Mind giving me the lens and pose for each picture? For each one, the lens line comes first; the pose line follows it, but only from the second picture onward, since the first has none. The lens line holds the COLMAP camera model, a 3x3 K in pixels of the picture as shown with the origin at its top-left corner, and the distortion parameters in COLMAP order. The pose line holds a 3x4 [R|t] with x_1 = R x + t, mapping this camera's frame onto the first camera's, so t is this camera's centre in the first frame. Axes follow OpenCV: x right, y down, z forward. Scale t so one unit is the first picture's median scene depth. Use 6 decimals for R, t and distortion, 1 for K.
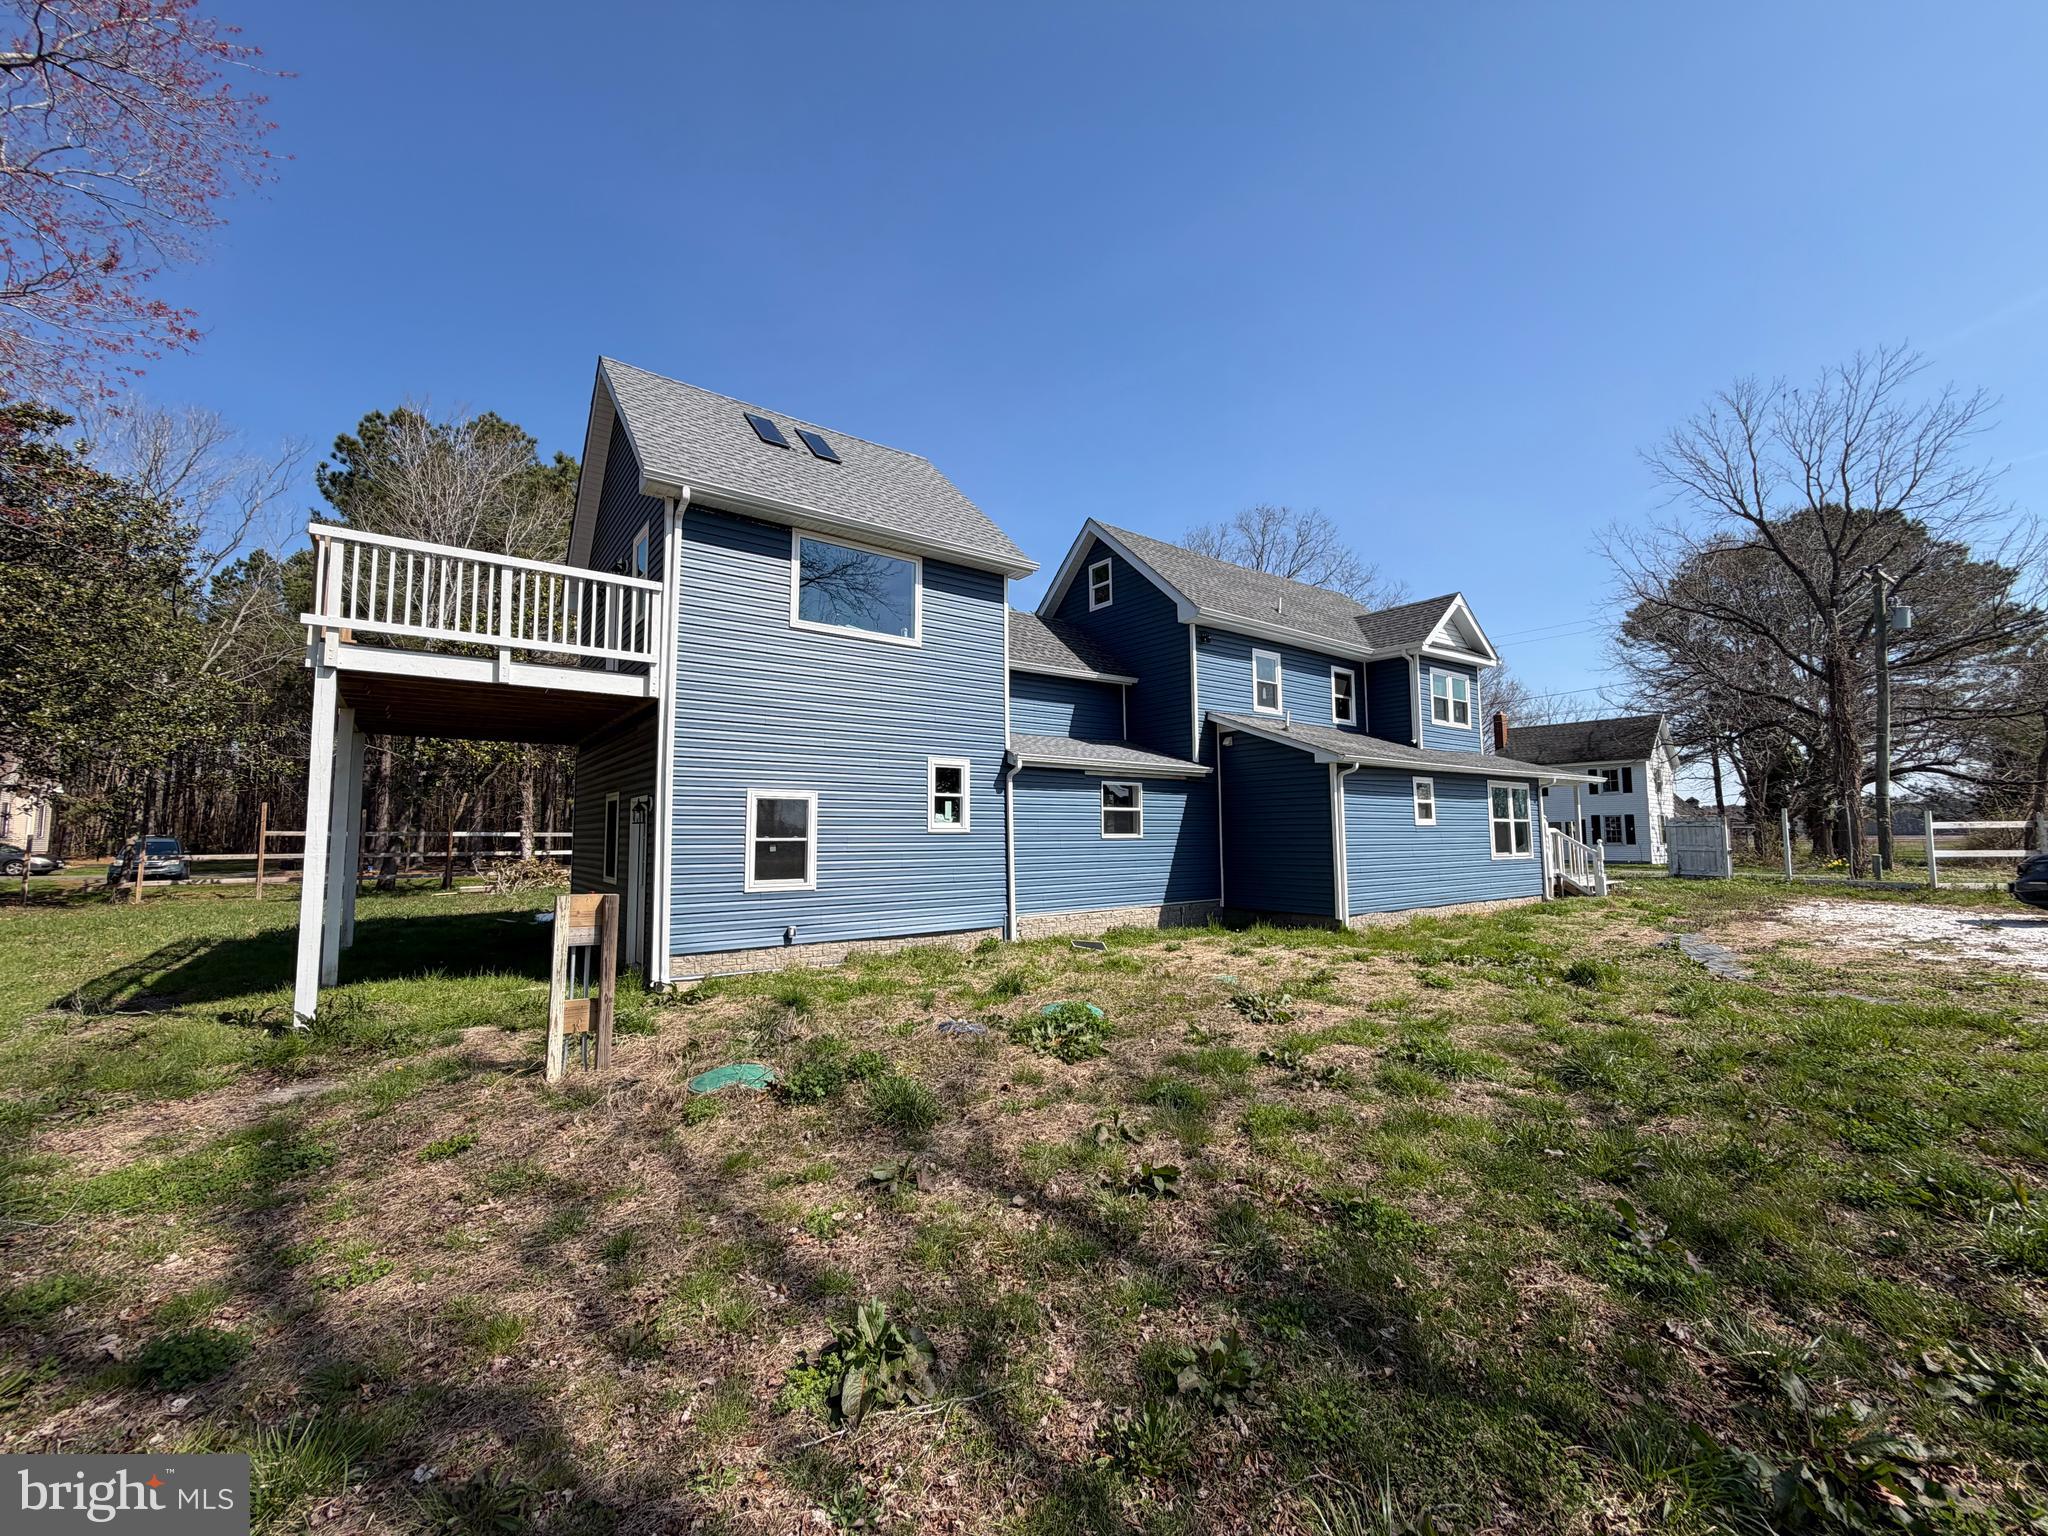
lens RADIAL K [[818.4, 0, 1025.1], [0, 818.4, 768.2], [0, 0, 1]] dist [0.001346, -0.000160]
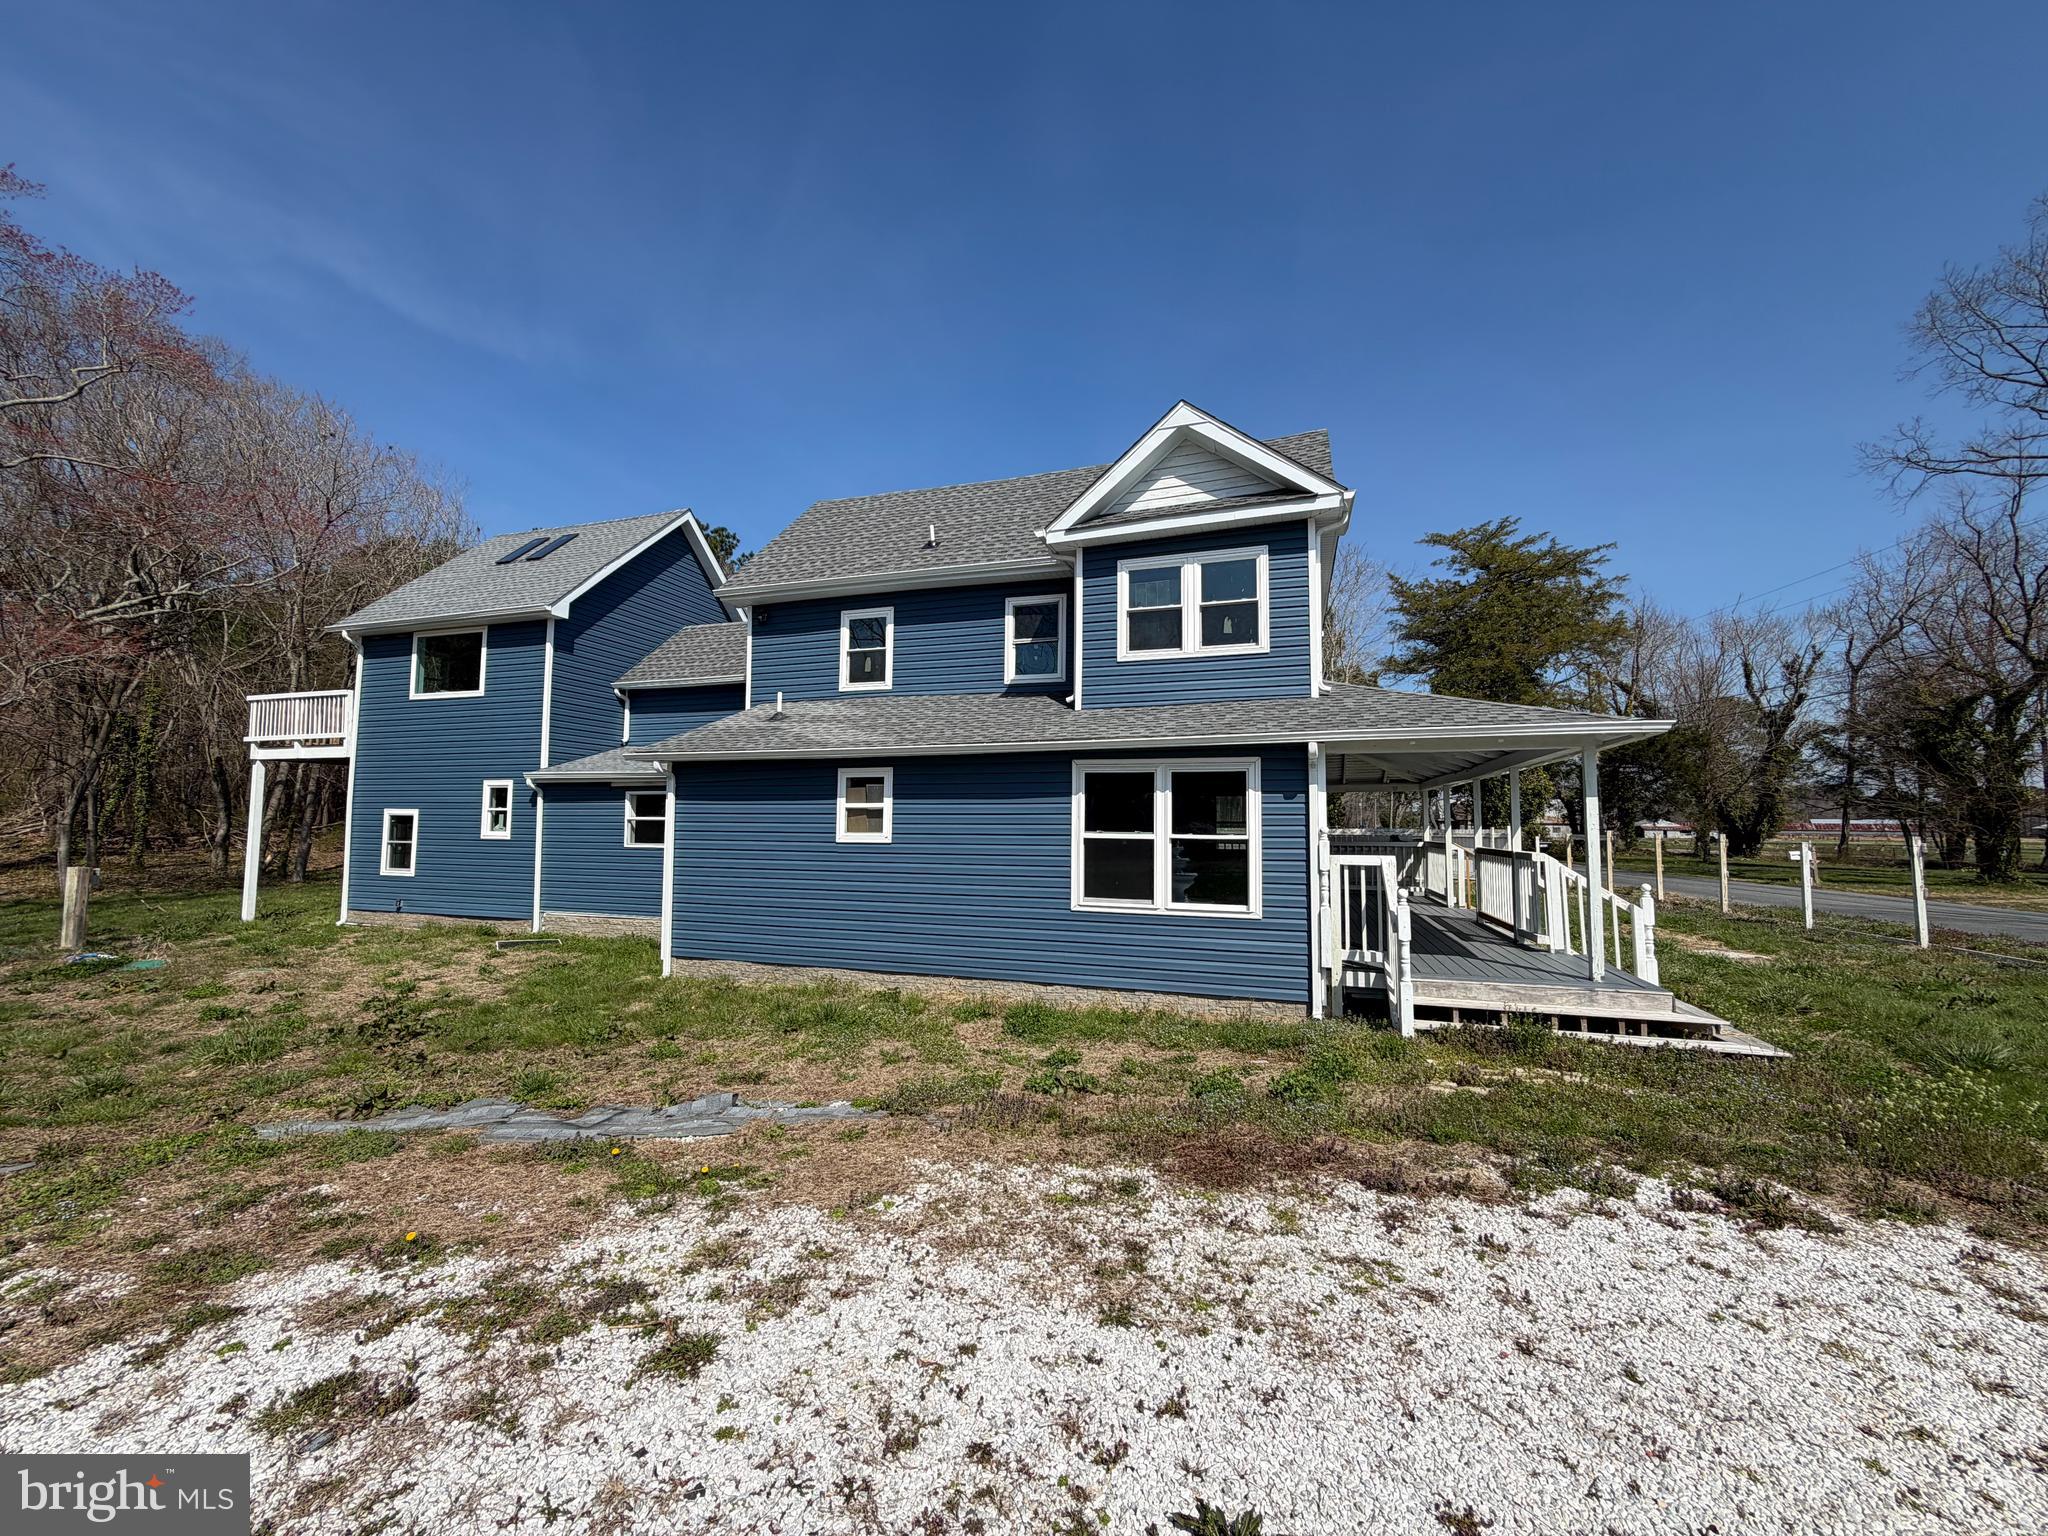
lens RADIAL K [[818.4, 0, 1021.2], [0, 818.4, 767.4], [0, 0, 1]] dist [0.001346, -0.000160]
pose [[0.566857, -0.052978, -0.822111, 1.406821], [0.054372, 0.998160, -0.026833, 0.045810], [0.822020, -0.029489, 0.568694, 0.959071]]
